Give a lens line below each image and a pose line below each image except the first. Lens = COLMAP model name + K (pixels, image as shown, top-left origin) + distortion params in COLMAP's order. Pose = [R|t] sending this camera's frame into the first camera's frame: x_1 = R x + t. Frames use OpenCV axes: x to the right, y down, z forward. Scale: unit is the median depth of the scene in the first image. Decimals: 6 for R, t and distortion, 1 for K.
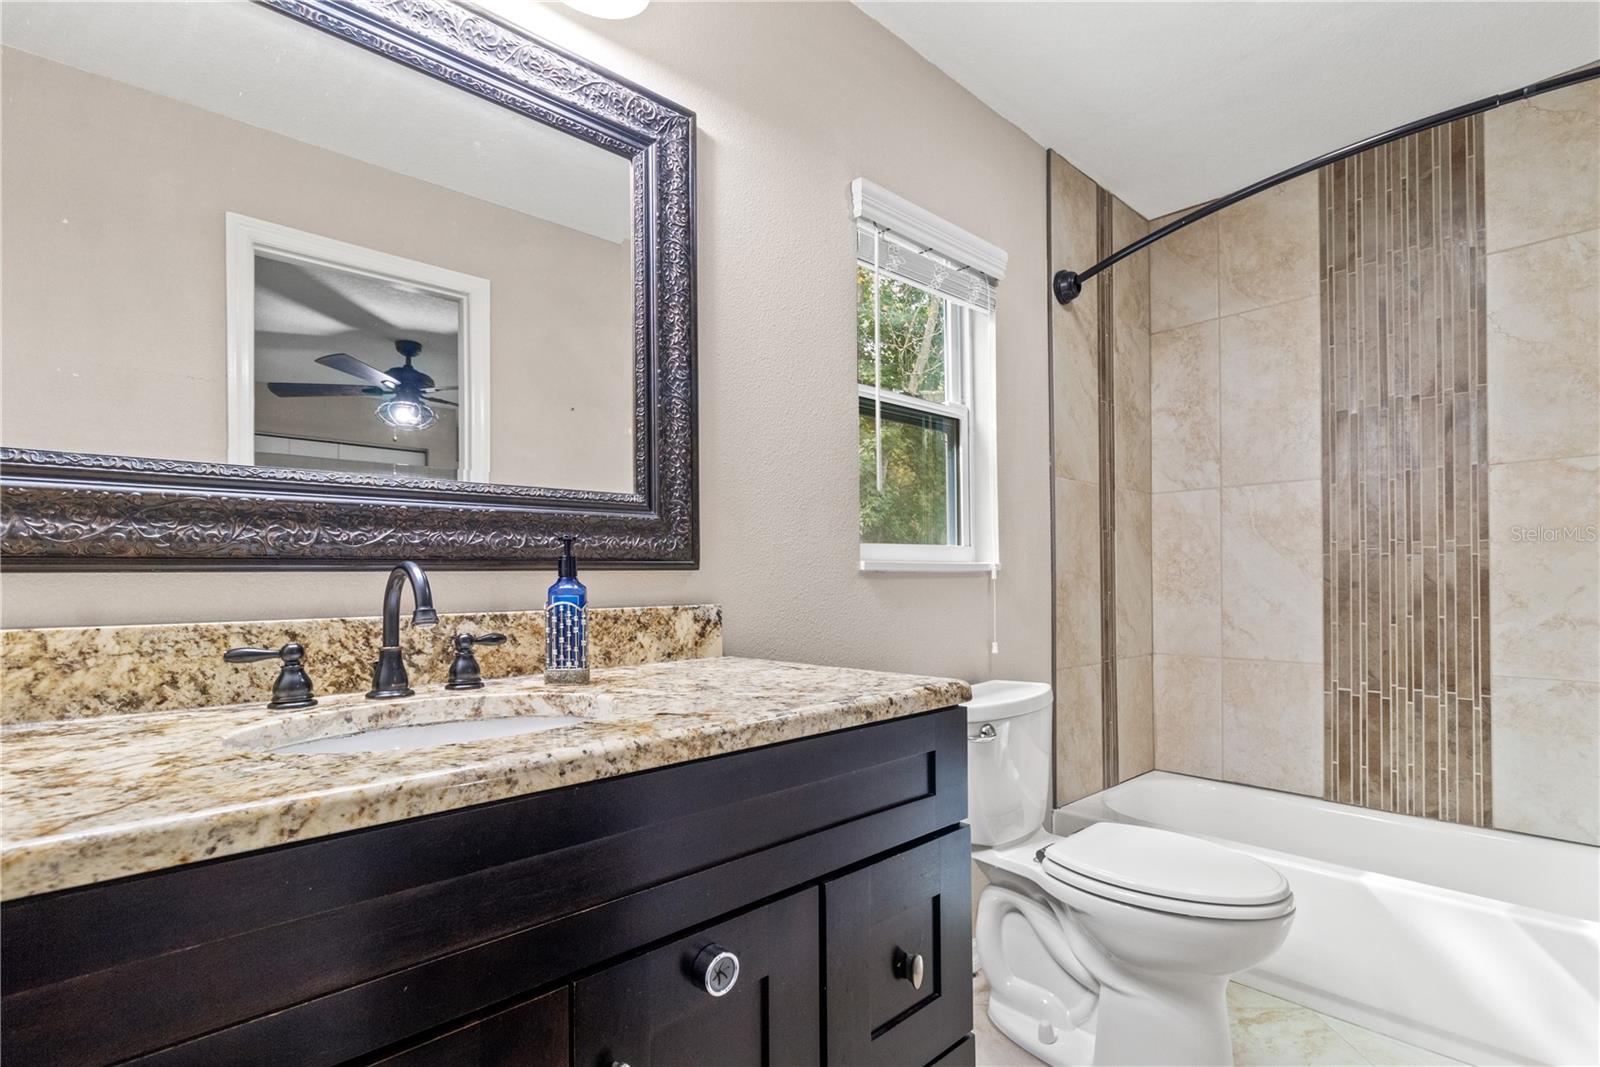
lens RADIAL K [[761.9, 0, 802.7], [0, 761.9, 569.7], [0, 0, 1]] dist [0.000300, 0.000071]
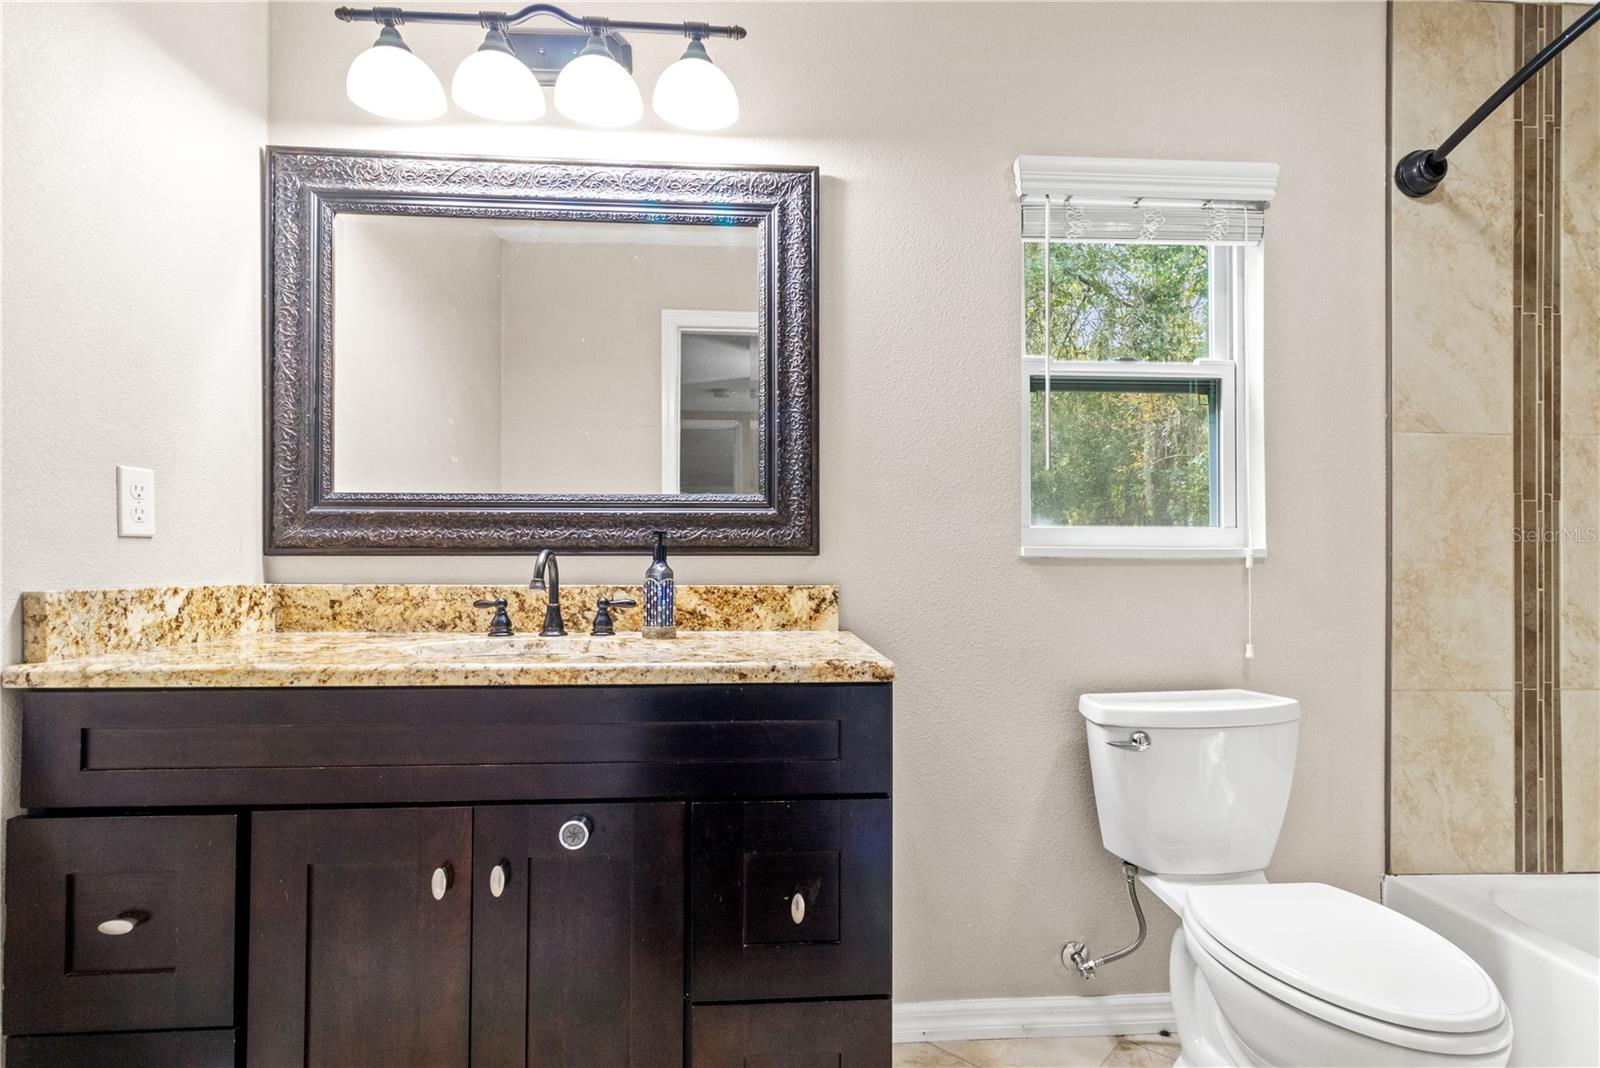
lens RADIAL K [[758.5, 0, 806.9], [0, 758.5, 554.4], [0, 0, 1]] dist [-0.000016, 0.000323]
pose [[0.768505, 0.001684, -0.639842, 0.650299], [-0.002059, 0.999998, 0.000160, -0.001627], [0.639841, 0.001195, 0.768506, 0.100056]]
